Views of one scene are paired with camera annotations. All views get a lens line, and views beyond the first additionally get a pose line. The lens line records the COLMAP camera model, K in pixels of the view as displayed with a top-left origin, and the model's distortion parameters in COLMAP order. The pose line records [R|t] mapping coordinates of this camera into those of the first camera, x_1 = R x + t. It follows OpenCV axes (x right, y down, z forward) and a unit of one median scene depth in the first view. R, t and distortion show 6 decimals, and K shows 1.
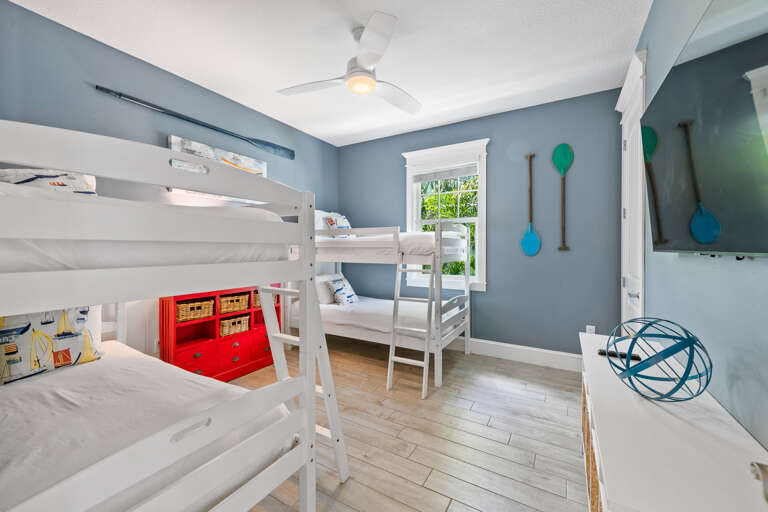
lens RADIAL K [[307.1, 0, 384.0], [0, 307.1, 248.3], [0, 0, 1]] dist [0.000251, -0.000252]
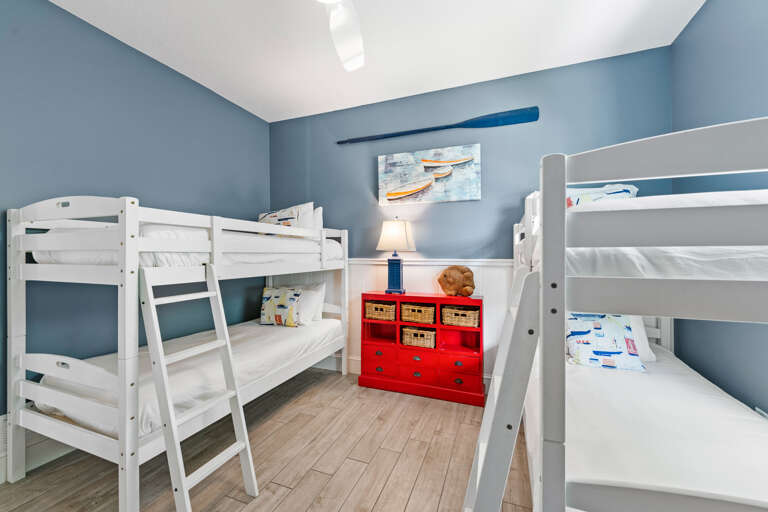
lens RADIAL K [[307.1, 0, 384.0], [0, 307.1, 248.3], [0, 0, 1]] dist [0.000251, -0.000252]
pose [[0.165390, -0.015492, -0.986107, 0.417698], [0.003270, 0.999880, -0.015160, -0.002183], [0.986223, -0.000717, 0.165421, 0.768221]]
